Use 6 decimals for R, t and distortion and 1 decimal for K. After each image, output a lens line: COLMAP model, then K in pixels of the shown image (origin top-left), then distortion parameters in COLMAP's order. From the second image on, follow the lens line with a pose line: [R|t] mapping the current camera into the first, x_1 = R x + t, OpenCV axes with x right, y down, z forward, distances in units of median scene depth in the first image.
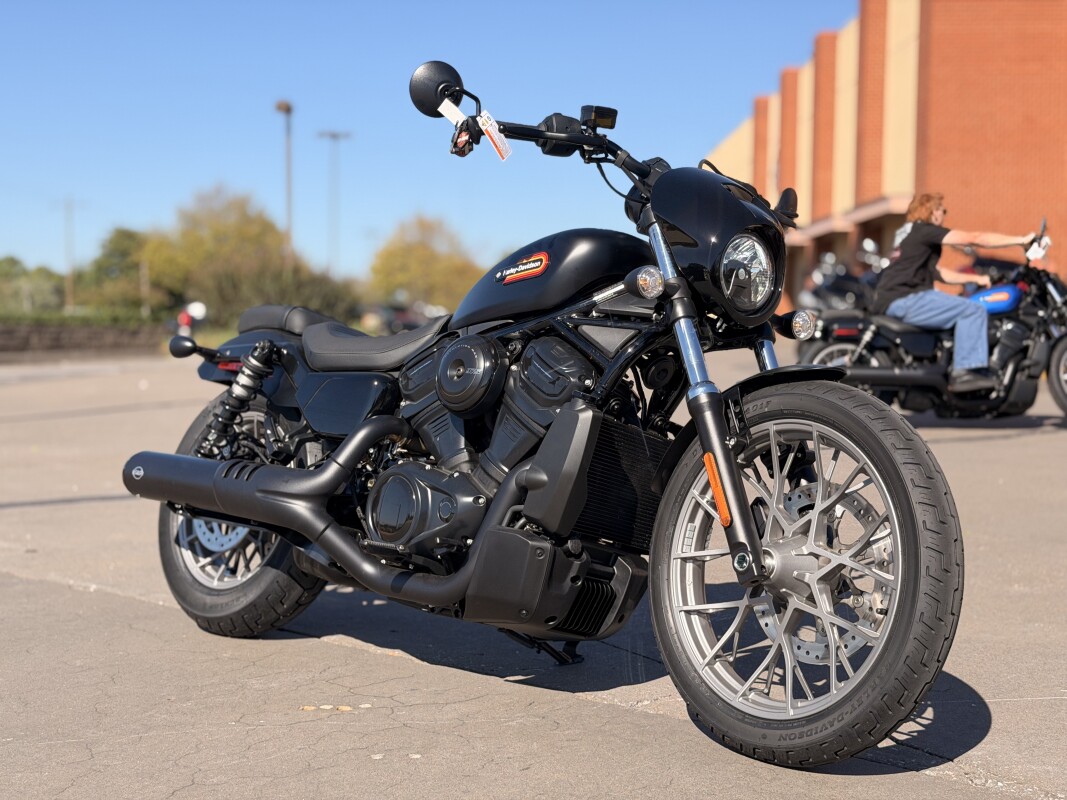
lens RADIAL K [[1479.4, 0, 534.0], [0, 1479.4, 359.6], [0, 0, 1]] dist [0.068345, 0.055448]
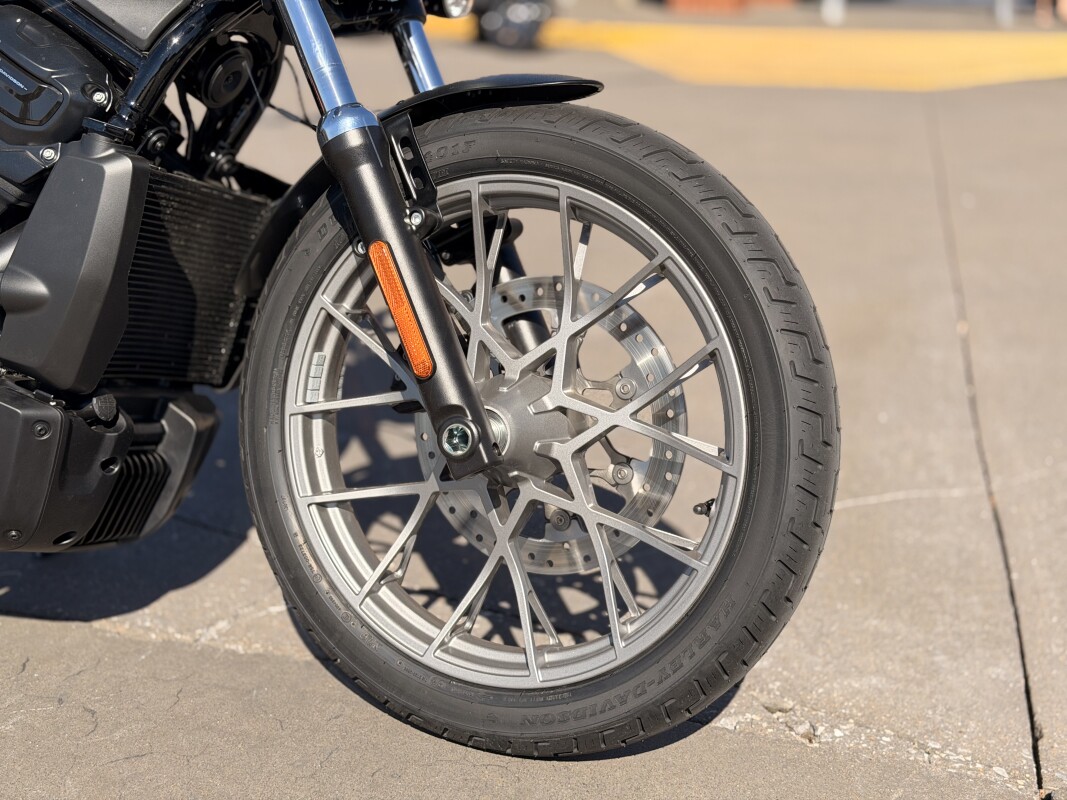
lens RADIAL K [[1479.4, 0, 534.0], [0, 1479.4, 359.6], [0, 0, 1]] dist [0.068345, 0.055448]
pose [[0.901305, -0.091116, 0.423495, -0.062904], [-0.013707, 0.971140, 0.238114, -0.024757], [-0.432969, -0.220419, 0.874044, 0.471378]]
